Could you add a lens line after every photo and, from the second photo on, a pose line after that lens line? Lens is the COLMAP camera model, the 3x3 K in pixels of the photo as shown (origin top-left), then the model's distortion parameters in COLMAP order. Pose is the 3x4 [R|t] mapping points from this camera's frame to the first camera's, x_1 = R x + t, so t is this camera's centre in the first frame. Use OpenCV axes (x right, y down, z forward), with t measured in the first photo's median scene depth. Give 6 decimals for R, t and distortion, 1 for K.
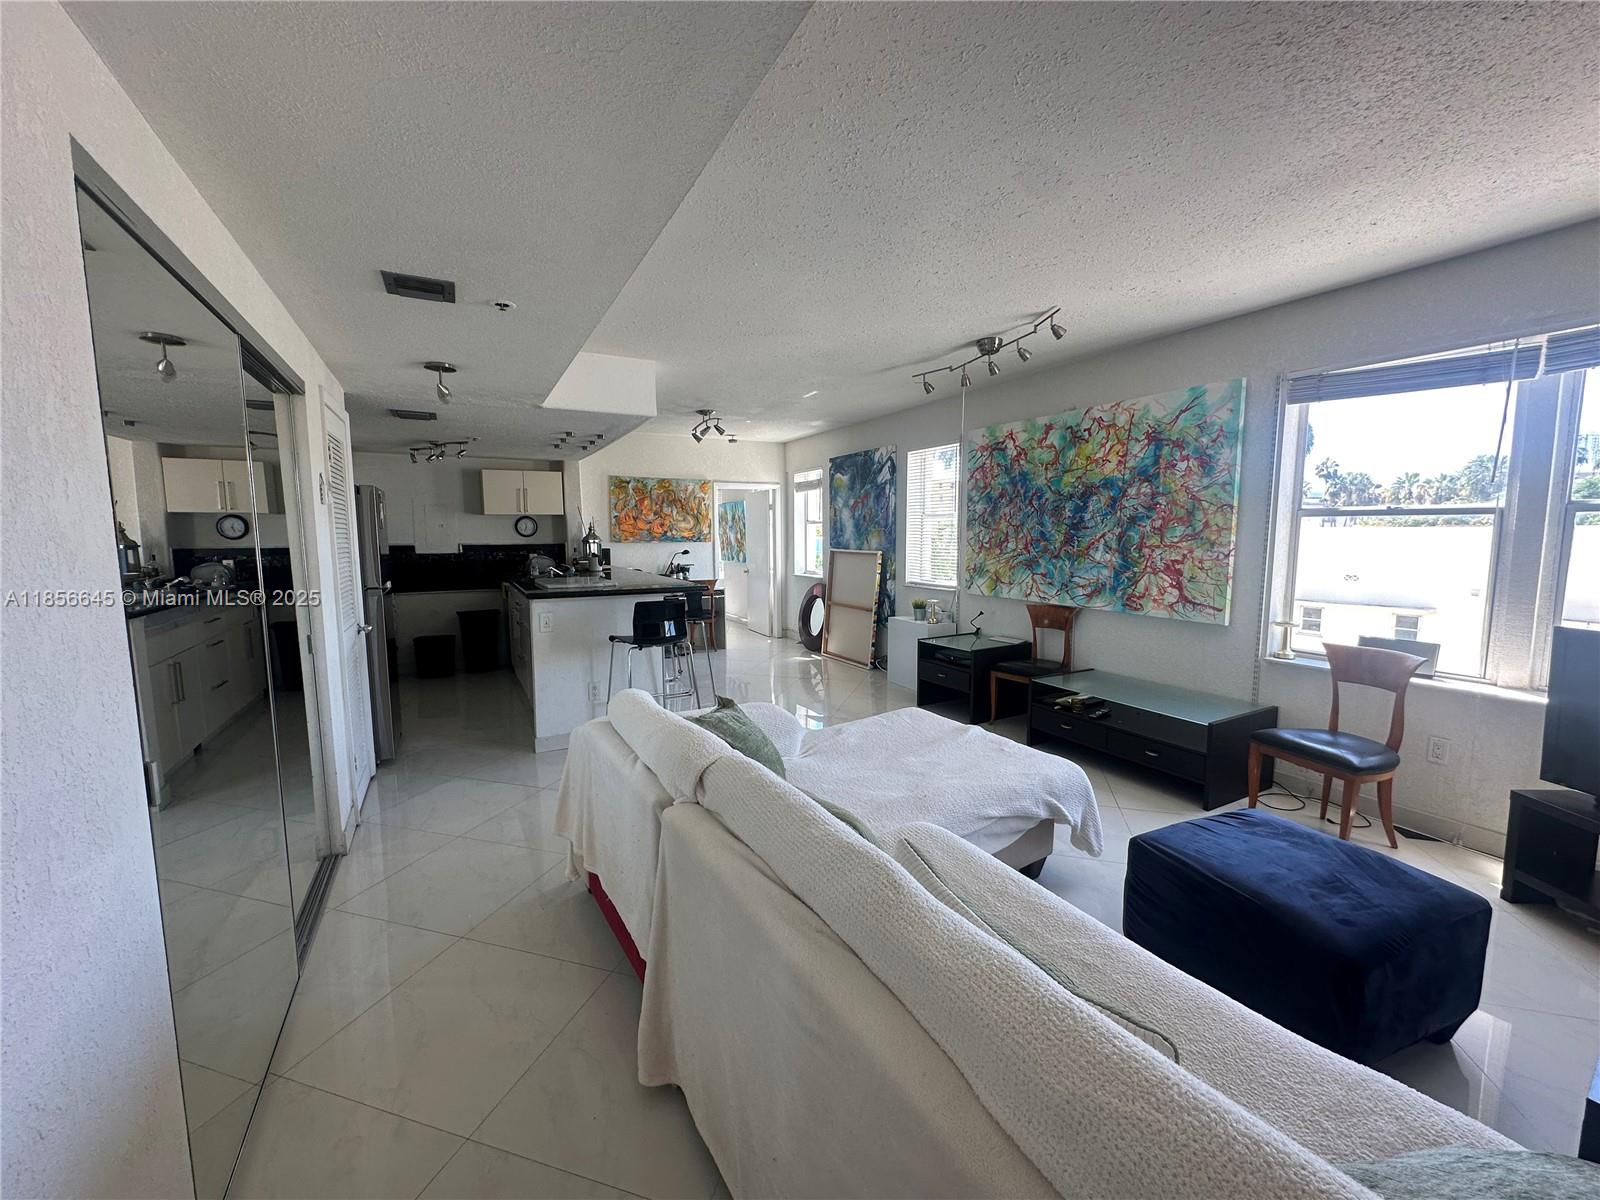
lens RADIAL K [[640.8, 0, 800.0], [0, 640.8, 600.0], [0, 0, 1]] dist [-0.002725, 0.000800]
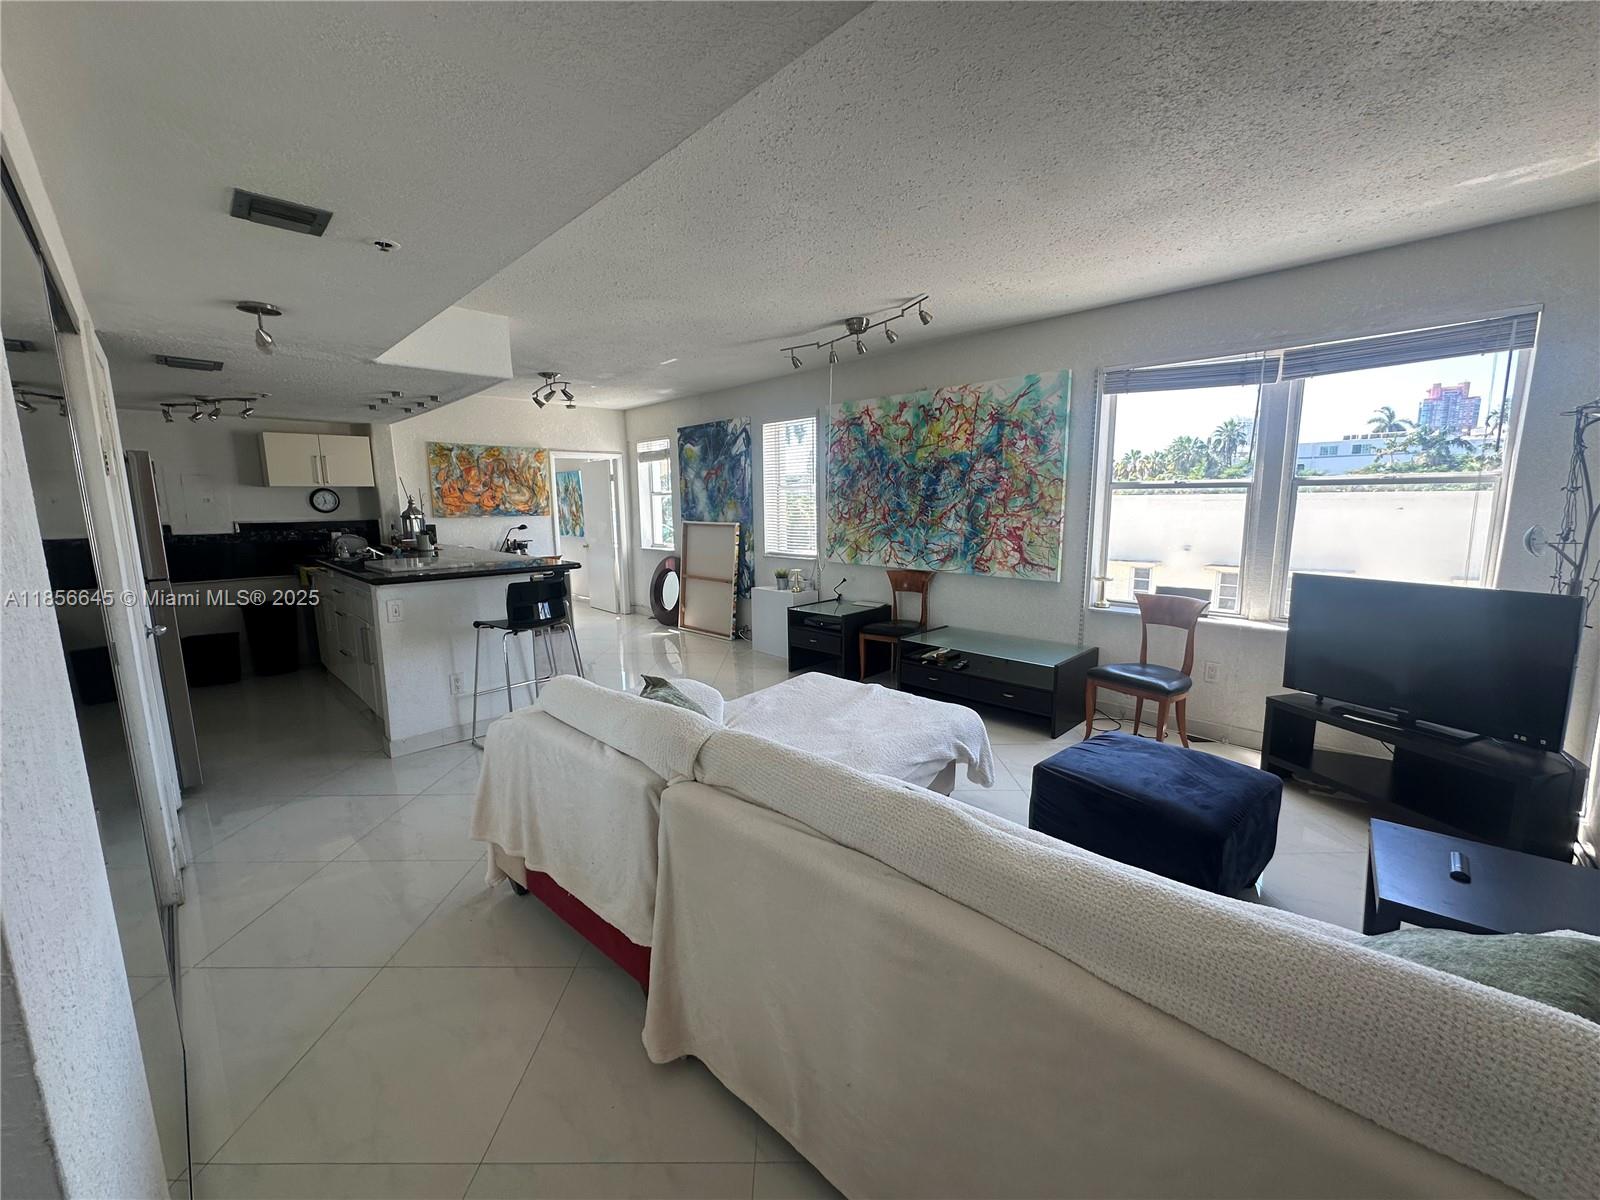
lens RADIAL K [[640.8, 0, 800.0], [0, 640.8, 600.0], [0, 0, 1]] dist [-0.002725, 0.000800]
pose [[0.959644, -0.049302, 0.276863, -0.102685], [0.036607, 0.998036, 0.050838, -0.004042], [-0.278826, -0.038651, 0.959564, 0.000310]]
